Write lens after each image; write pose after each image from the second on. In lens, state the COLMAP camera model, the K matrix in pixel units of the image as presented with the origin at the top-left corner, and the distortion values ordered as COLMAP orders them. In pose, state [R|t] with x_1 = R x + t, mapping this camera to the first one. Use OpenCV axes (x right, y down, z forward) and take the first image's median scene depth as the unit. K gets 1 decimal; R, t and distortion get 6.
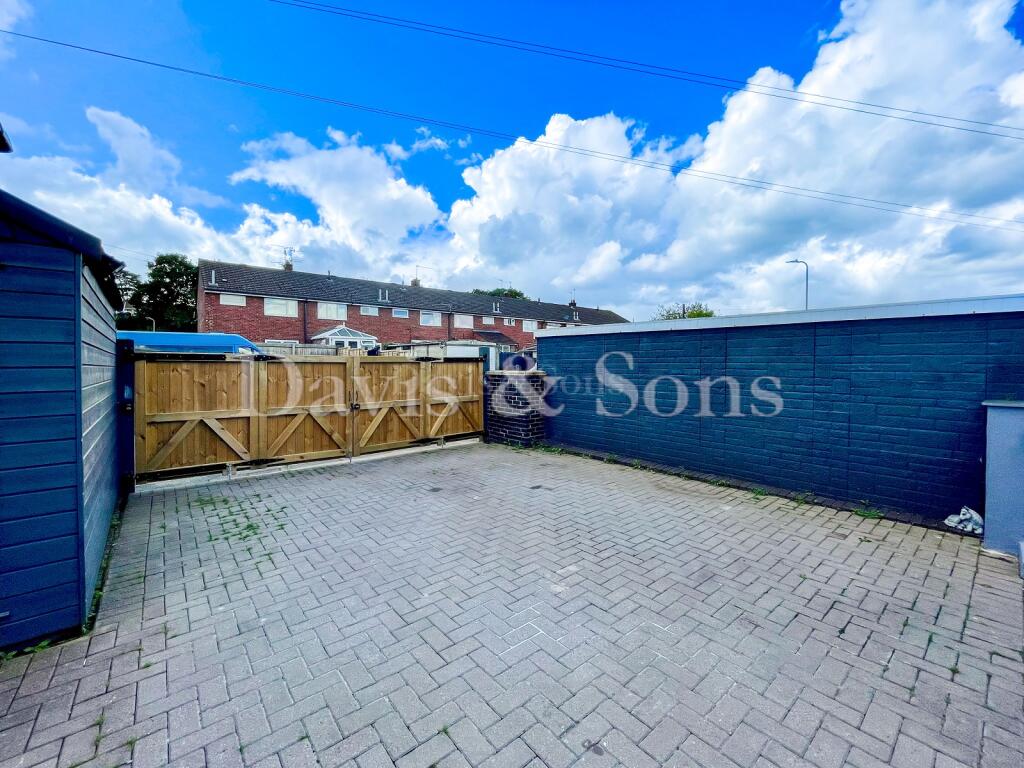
lens RADIAL K [[418.3, 0, 511.7], [0, 418.3, 377.5], [0, 0, 1]] dist [-0.000013, 0.000233]
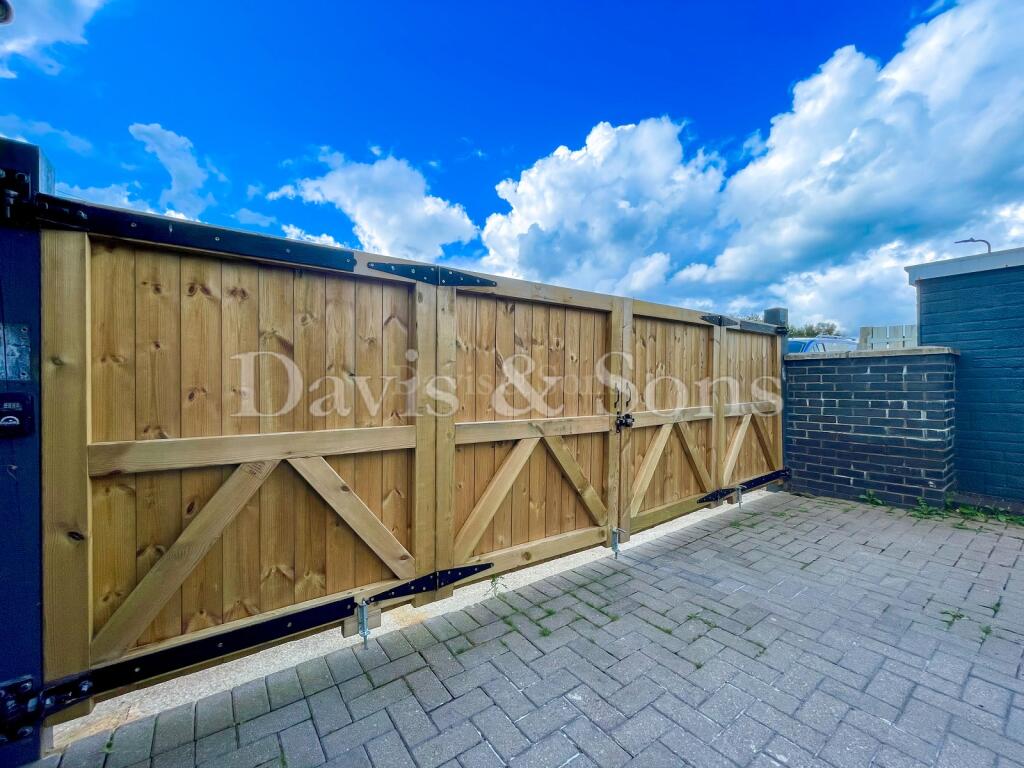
lens RADIAL K [[421.6, 0, 515.8], [0, 421.6, 393.5], [0, 0, 1]] dist [-0.001135, -0.000086]
pose [[0.998616, -0.005853, -0.052260, -0.112002], [0.005129, 0.999889, -0.013974, 0.011703], [0.052336, 0.013686, 0.998536, 0.141503]]
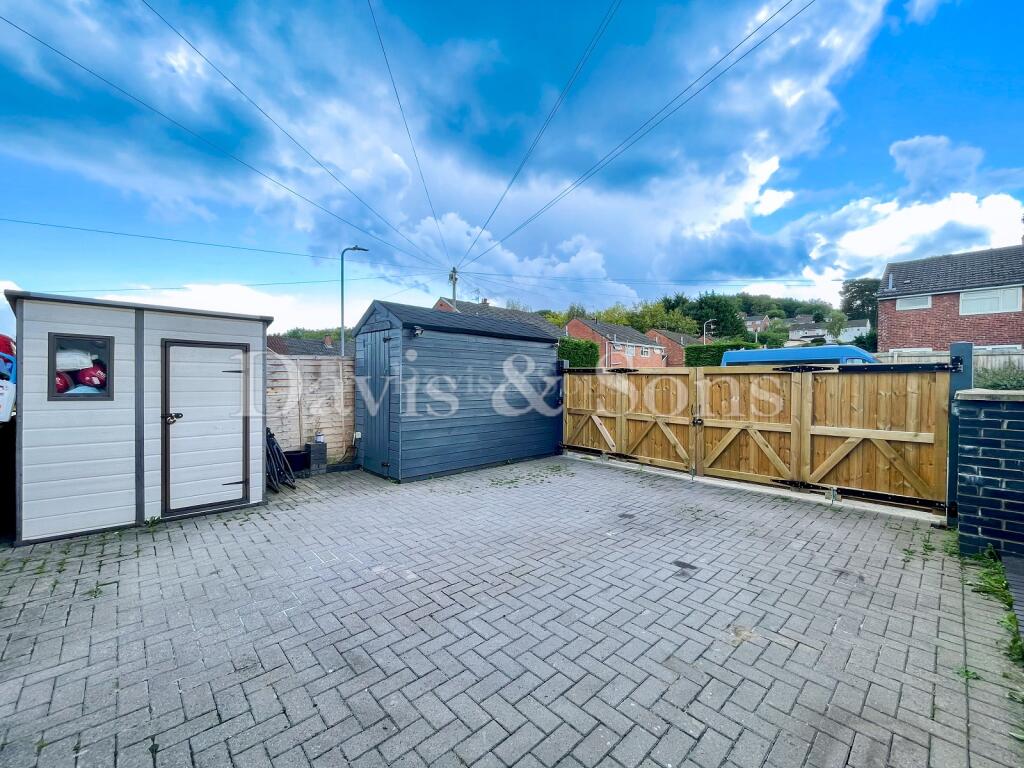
lens RADIAL K [[418.3, 0, 511.7], [0, 418.3, 377.5], [0, 0, 1]] dist [-0.000013, 0.000233]
pose [[0.065888, 0.001582, -0.997826, 0.127578], [-0.037255, 0.999305, -0.000876, -0.002825], [0.997131, 0.037232, 0.065901, 0.127687]]
